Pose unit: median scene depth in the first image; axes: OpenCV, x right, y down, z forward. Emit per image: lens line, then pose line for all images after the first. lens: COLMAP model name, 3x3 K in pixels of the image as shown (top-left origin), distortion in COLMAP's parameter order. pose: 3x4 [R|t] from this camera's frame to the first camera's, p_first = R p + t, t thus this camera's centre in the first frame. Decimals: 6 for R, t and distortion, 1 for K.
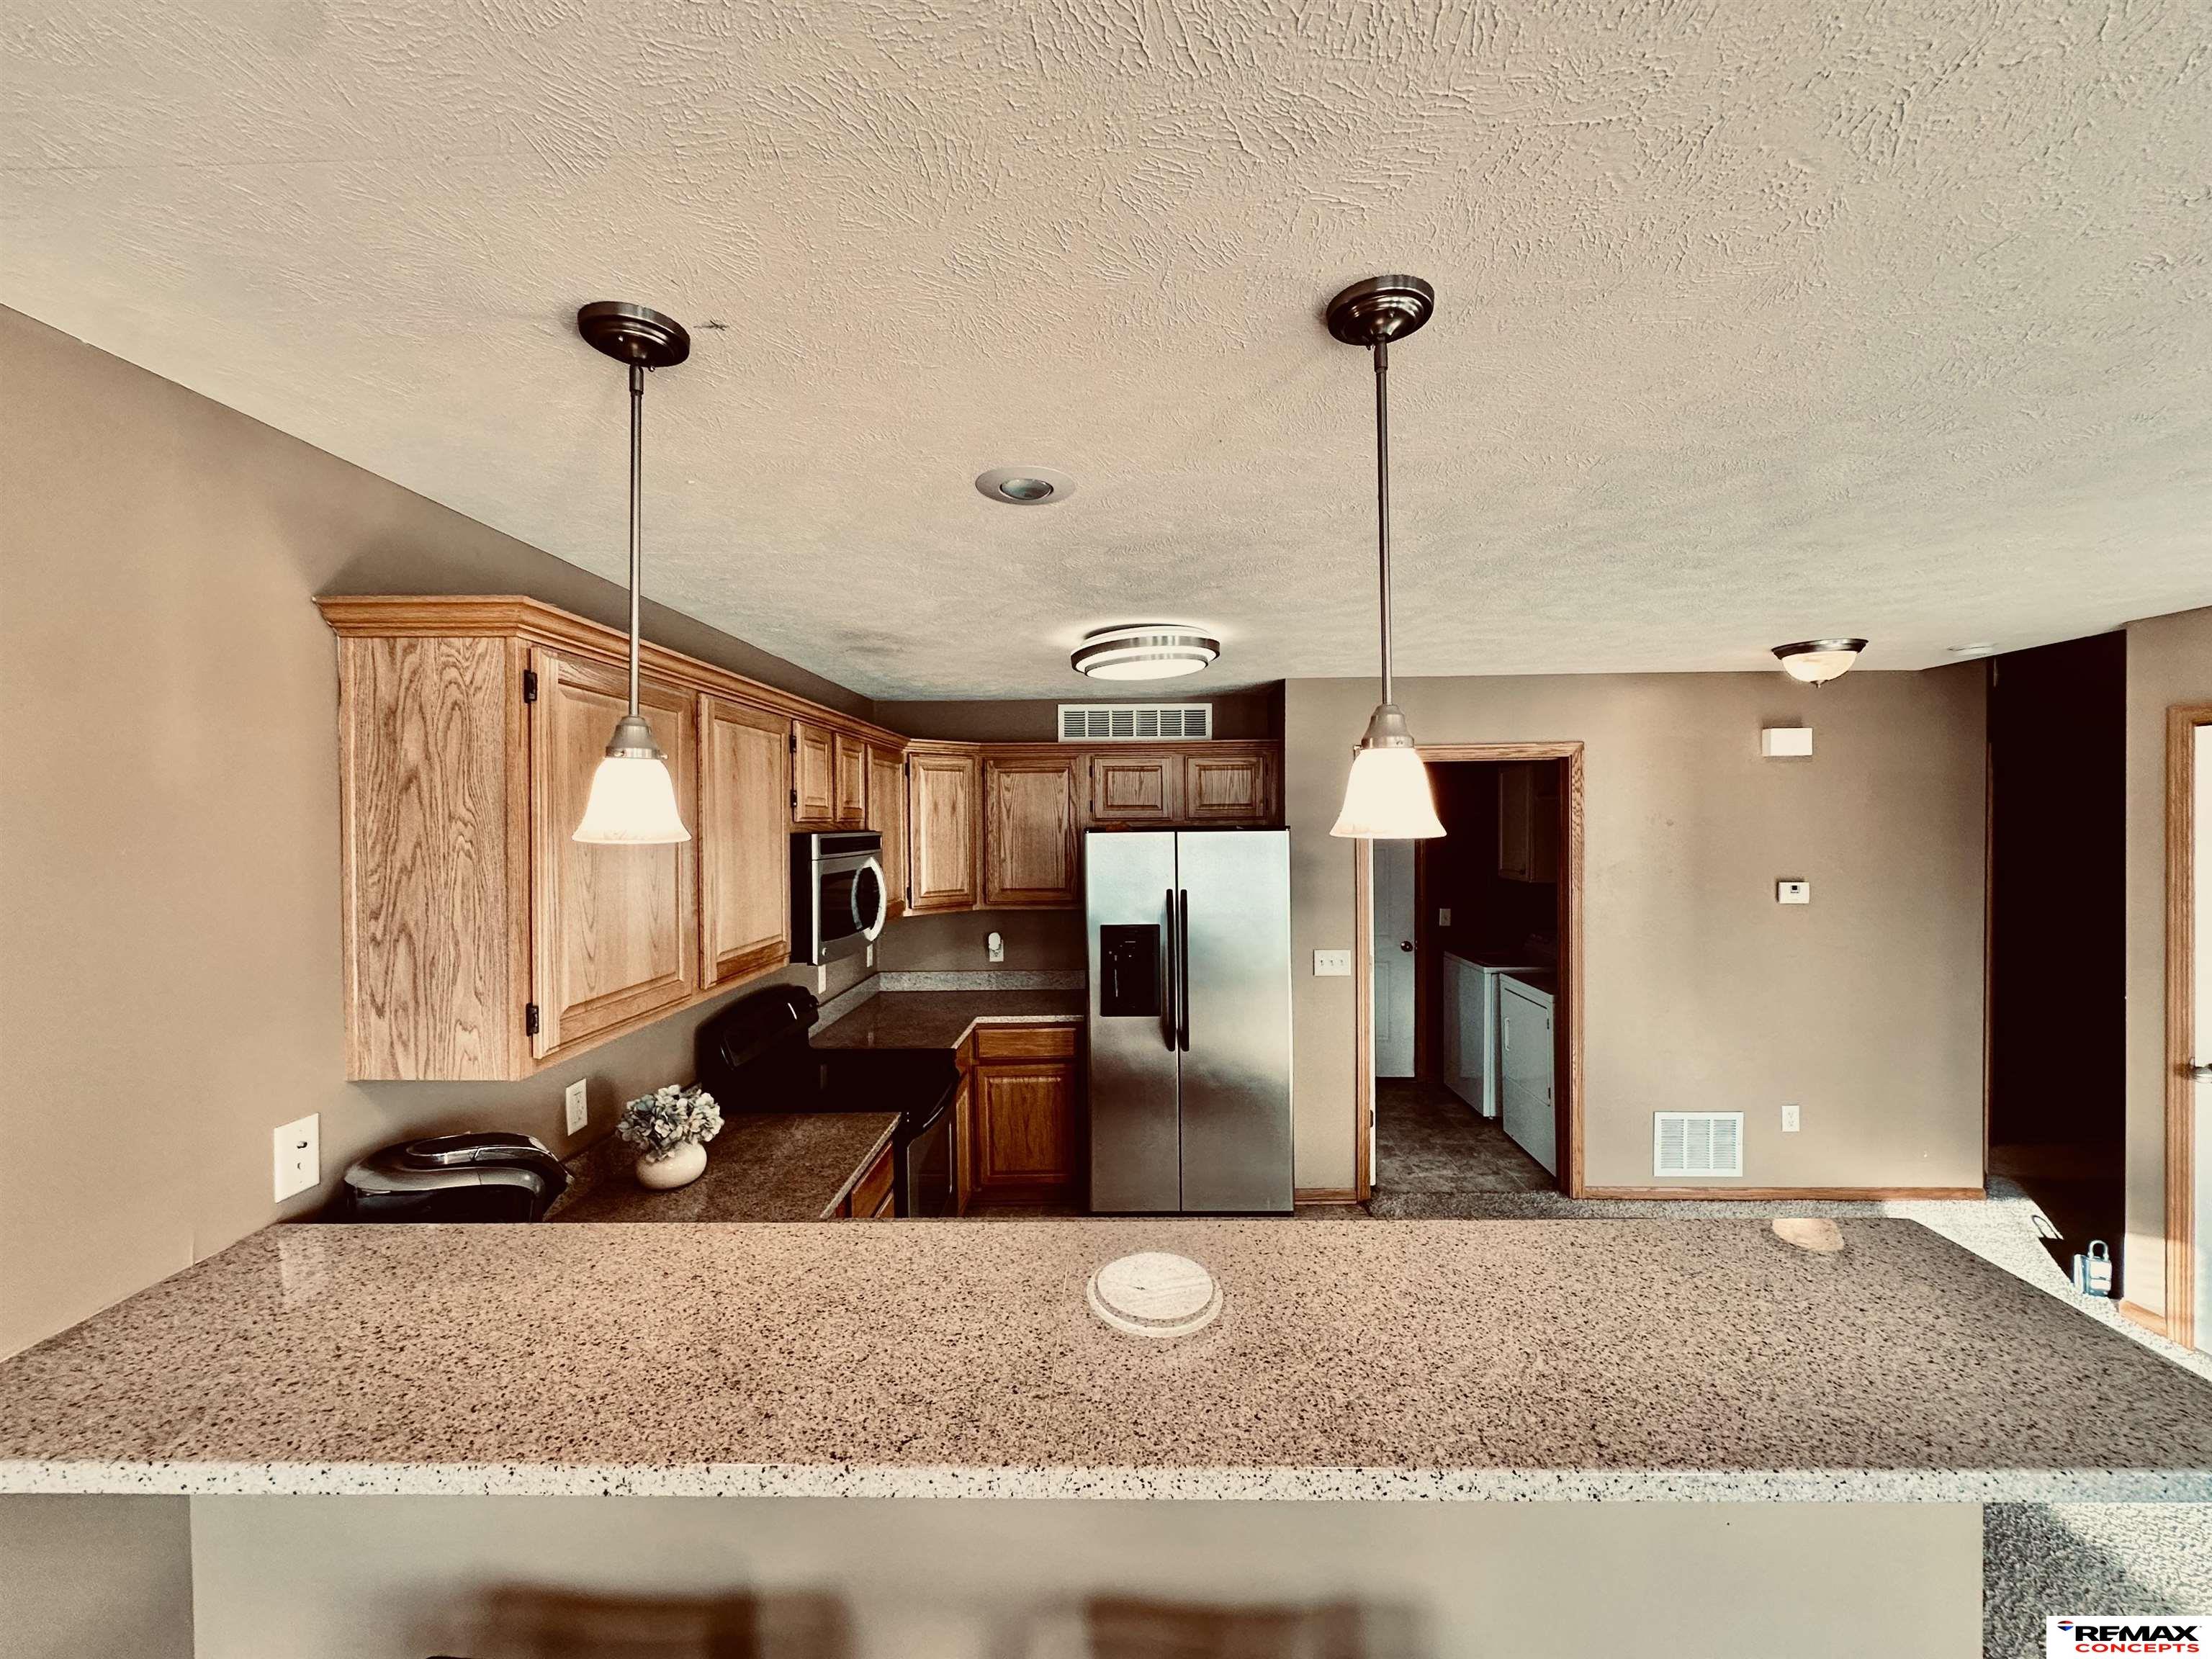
lens RADIAL K [[884.7, 0, 1104.5], [0, 884.7, 825.3], [0, 0, 1]] dist [-0.003929, 0.000736]
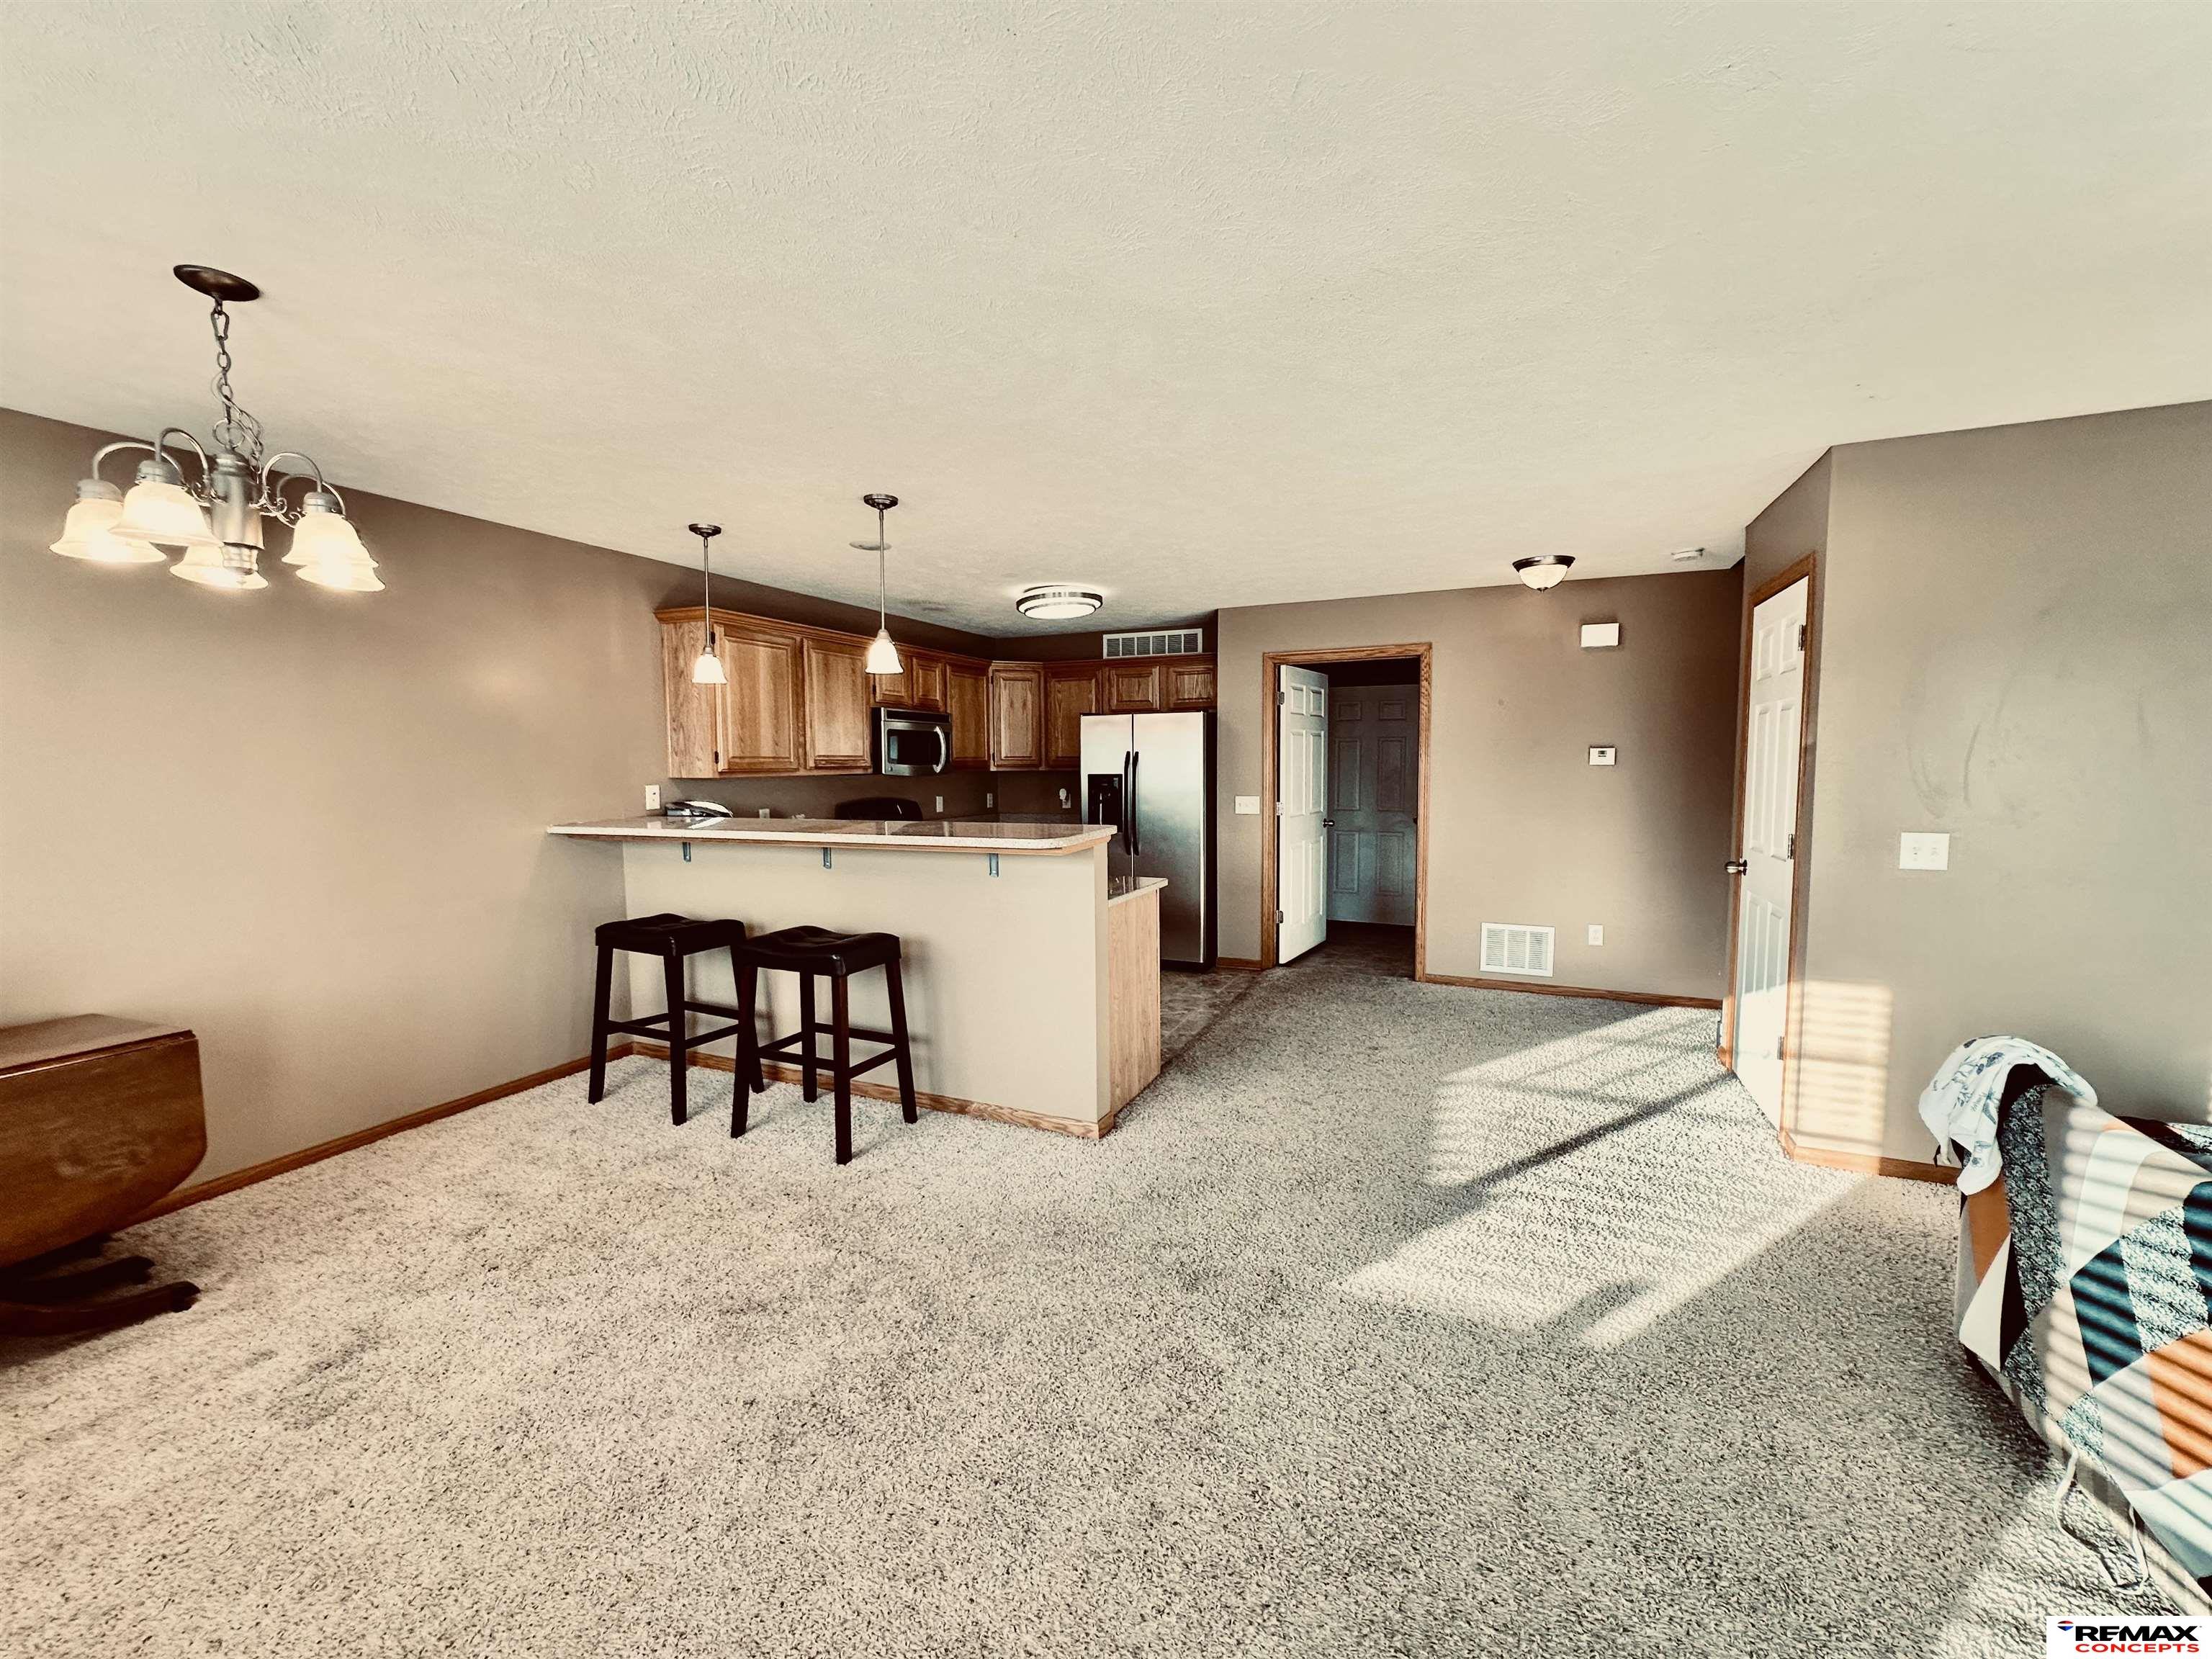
lens RADIAL K [[884.7, 0, 1107.1], [0, 884.7, 828.2], [0, 0, 1]] dist [-0.003929, 0.000736]
pose [[0.922010, 0.033339, -0.385728, 0.640422], [-0.005276, 0.997275, 0.073584, 0.092290], [0.387130, -0.065810, 0.919674, -0.452893]]
